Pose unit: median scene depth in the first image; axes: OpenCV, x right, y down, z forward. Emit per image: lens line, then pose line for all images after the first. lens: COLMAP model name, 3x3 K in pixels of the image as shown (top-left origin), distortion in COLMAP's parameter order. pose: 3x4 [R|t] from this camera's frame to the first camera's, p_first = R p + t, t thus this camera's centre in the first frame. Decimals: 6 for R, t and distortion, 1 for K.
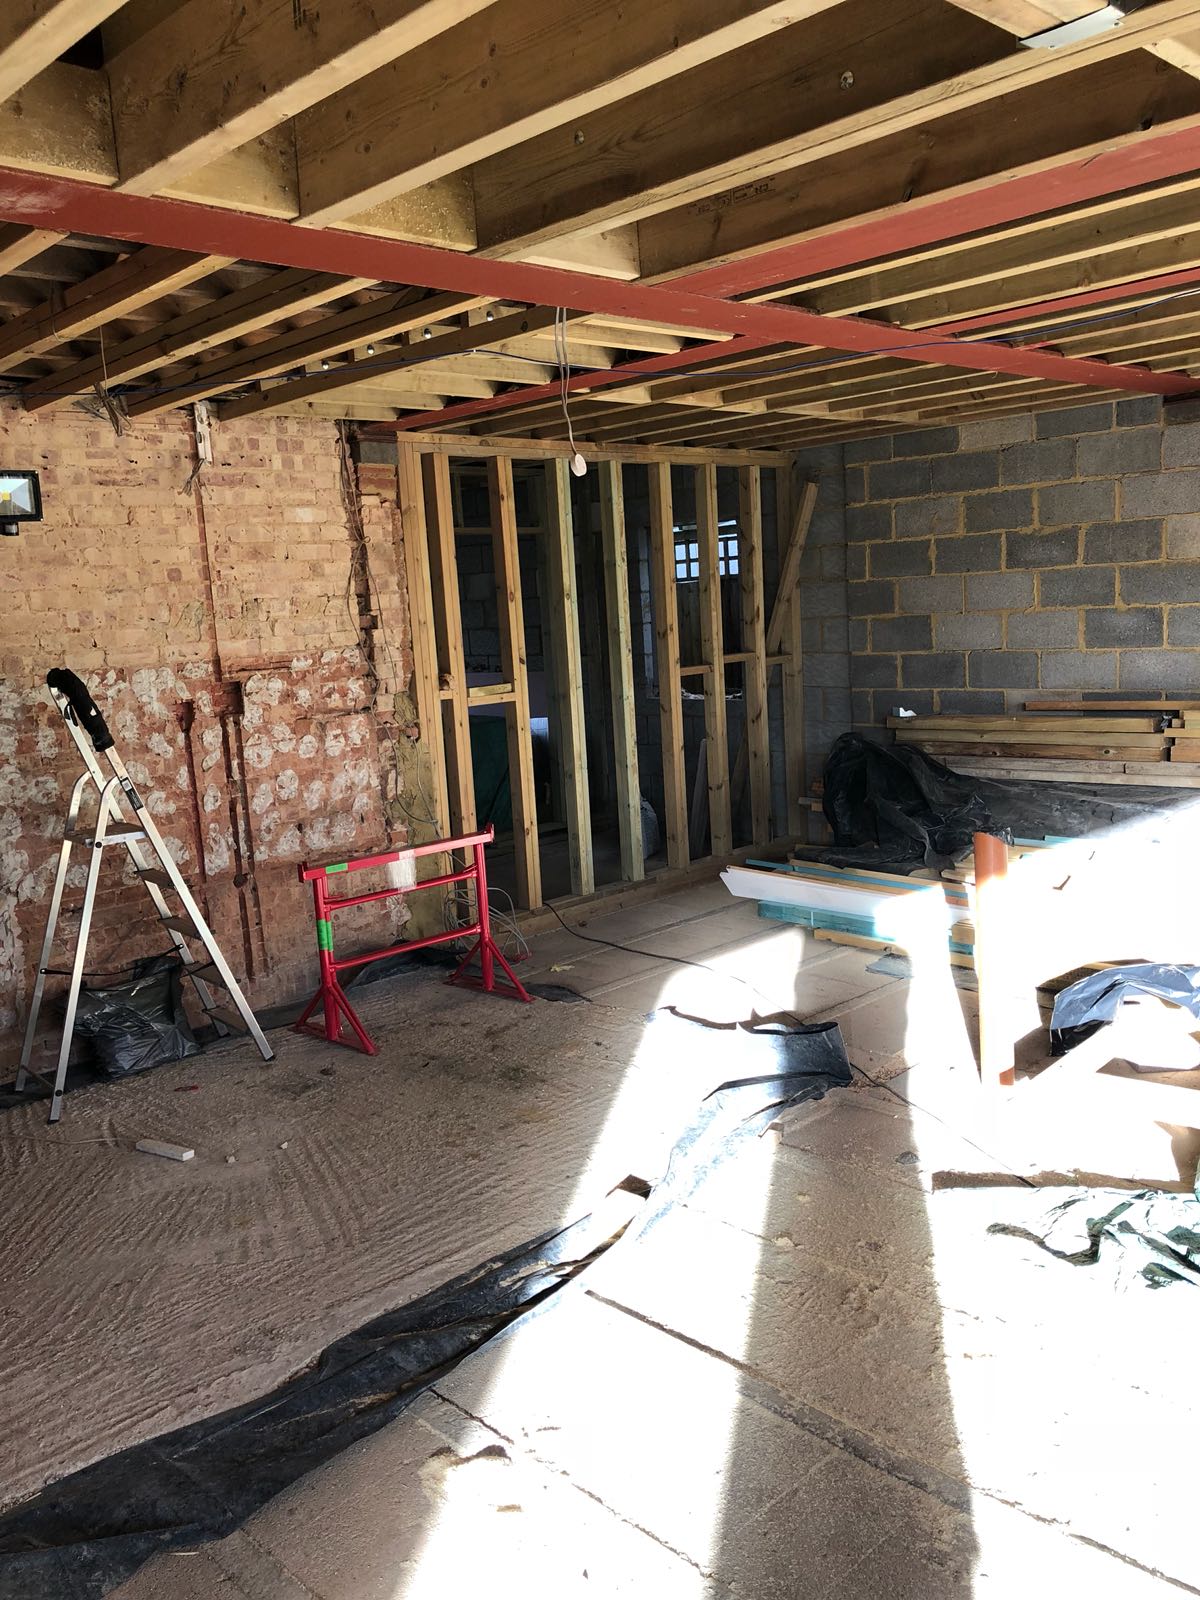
lens RADIAL K [[1318.0, 0, 600.0], [0, 1318.0, 800.0], [0, 0, 1]] dist [0.034288, -0.013167]
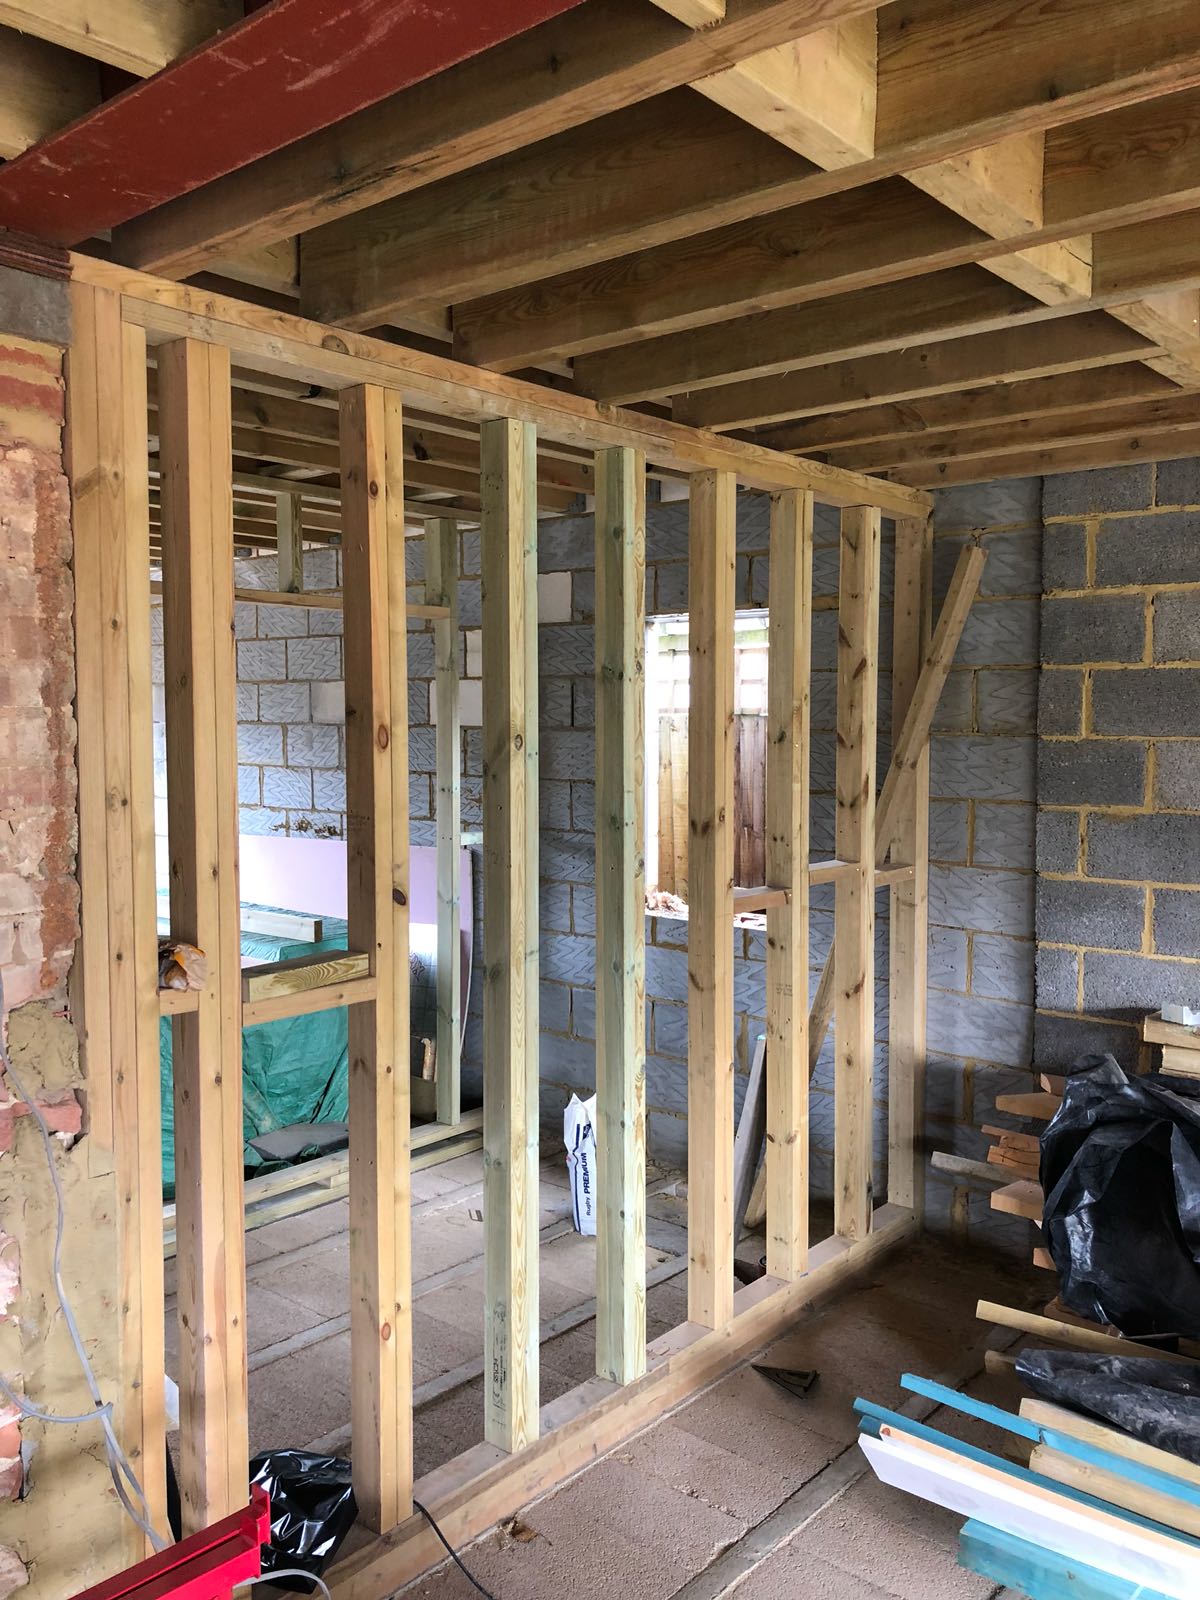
lens RADIAL K [[1306.2, 0, 600.0], [0, 1306.2, 800.0], [0, 0, 1]] dist [0.002116, -0.002728]
pose [[0.994270, 0.054890, 0.091726, -0.031666], [-0.046599, 0.994833, -0.090201, -0.088521], [-0.096203, 0.085409, 0.991691, 0.519919]]
